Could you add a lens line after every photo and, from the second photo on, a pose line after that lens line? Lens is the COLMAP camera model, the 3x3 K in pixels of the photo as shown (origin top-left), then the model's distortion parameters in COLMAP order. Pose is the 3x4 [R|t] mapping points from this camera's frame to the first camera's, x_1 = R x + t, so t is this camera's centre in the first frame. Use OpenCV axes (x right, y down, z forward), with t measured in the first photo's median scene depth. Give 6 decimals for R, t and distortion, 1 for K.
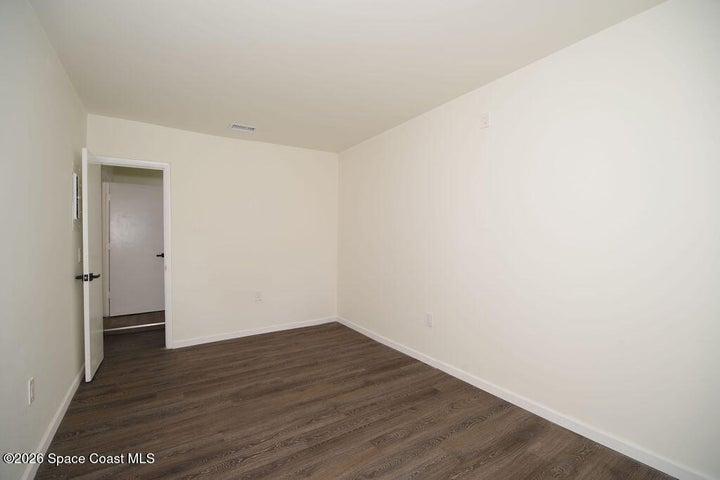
lens RADIAL K [[315.8, 0, 359.1], [0, 315.8, 237.8], [0, 0, 1]] dist [-0.008960, 0.000141]
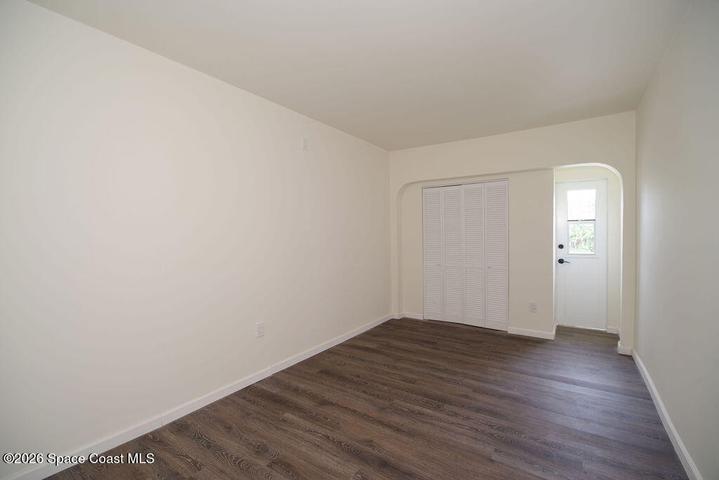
lens RADIAL K [[315.4, 0, 359.4], [0, 315.4, 238.5], [0, 0, 1]] dist [-0.008960, 0.000141]
pose [[-0.383411, -0.008666, 0.923537, -0.898176], [0.012272, 0.999820, 0.014477, -0.013790], [-0.923496, 0.016884, -0.383236, 1.358074]]
